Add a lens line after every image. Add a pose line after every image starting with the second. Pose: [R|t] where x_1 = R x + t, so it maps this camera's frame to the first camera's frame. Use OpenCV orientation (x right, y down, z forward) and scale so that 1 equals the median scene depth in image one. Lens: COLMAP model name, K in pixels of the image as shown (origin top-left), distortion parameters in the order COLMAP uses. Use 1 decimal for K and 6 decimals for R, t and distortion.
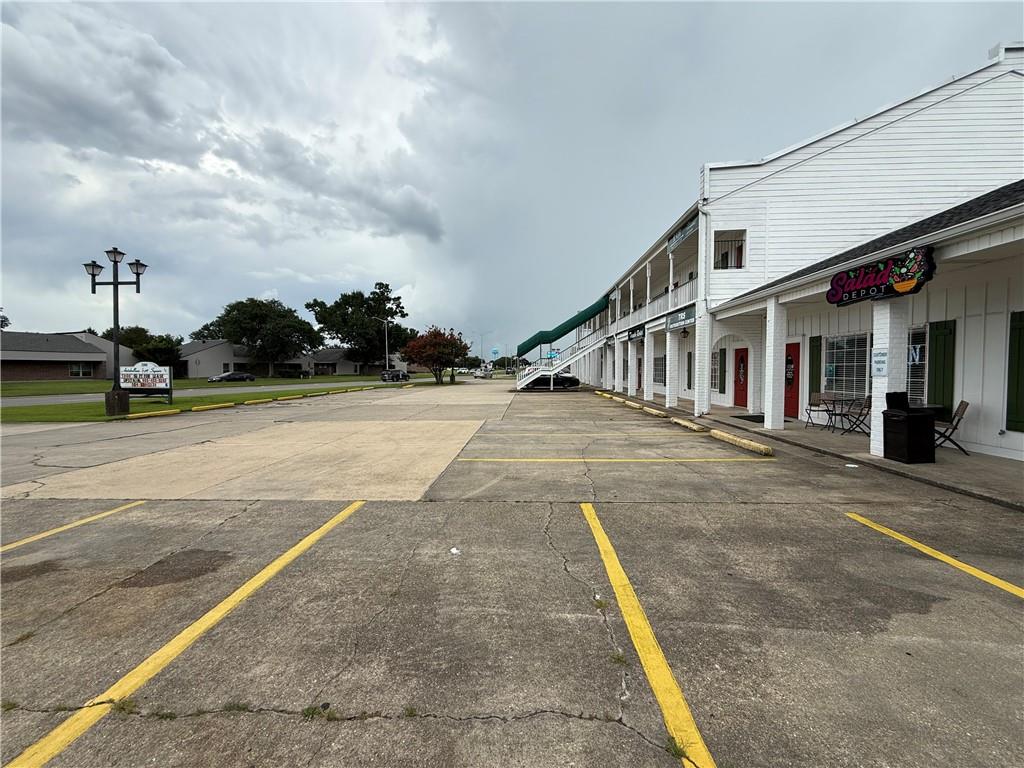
lens RADIAL K [[408.4, 0, 509.3], [0, 408.4, 383.0], [0, 0, 1]] dist [-0.001032, 0.000242]
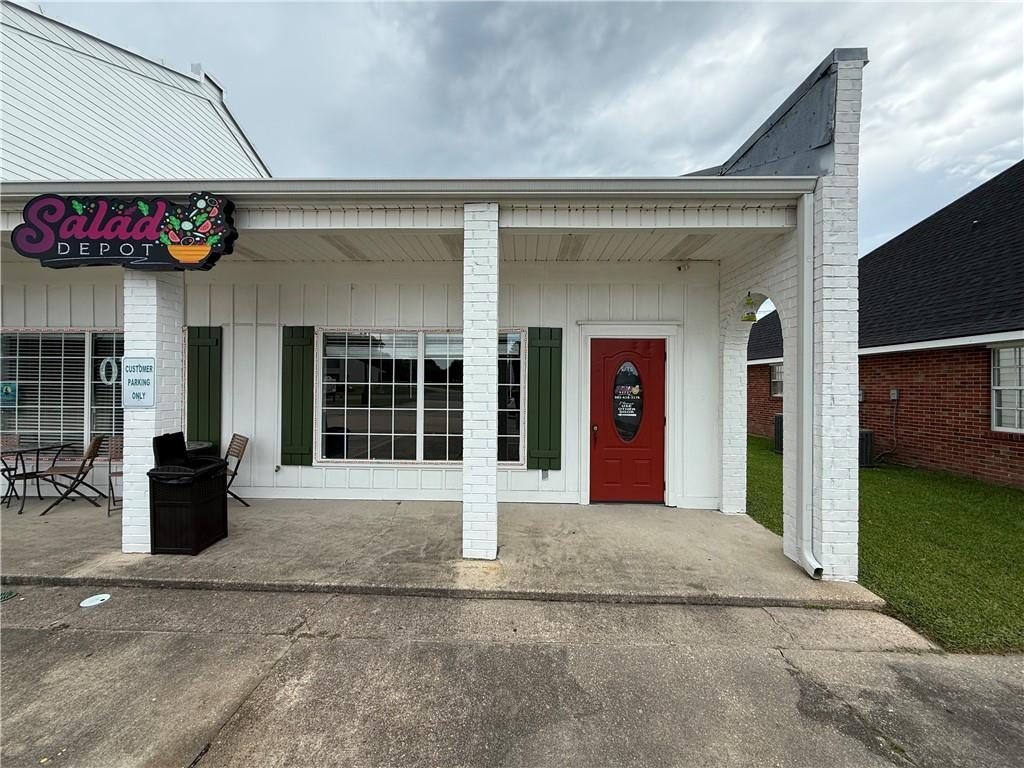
lens RADIAL K [[408.4, 0, 509.3], [0, 408.4, 383.0], [0, 0, 1]] dist [-0.001032, 0.000242]
pose [[-0.017411, 0.008539, 0.999812, 0.349085], [0.027524, 0.999589, -0.008058, -0.032223], [-0.999469, 0.027379, -0.017639, 0.513219]]
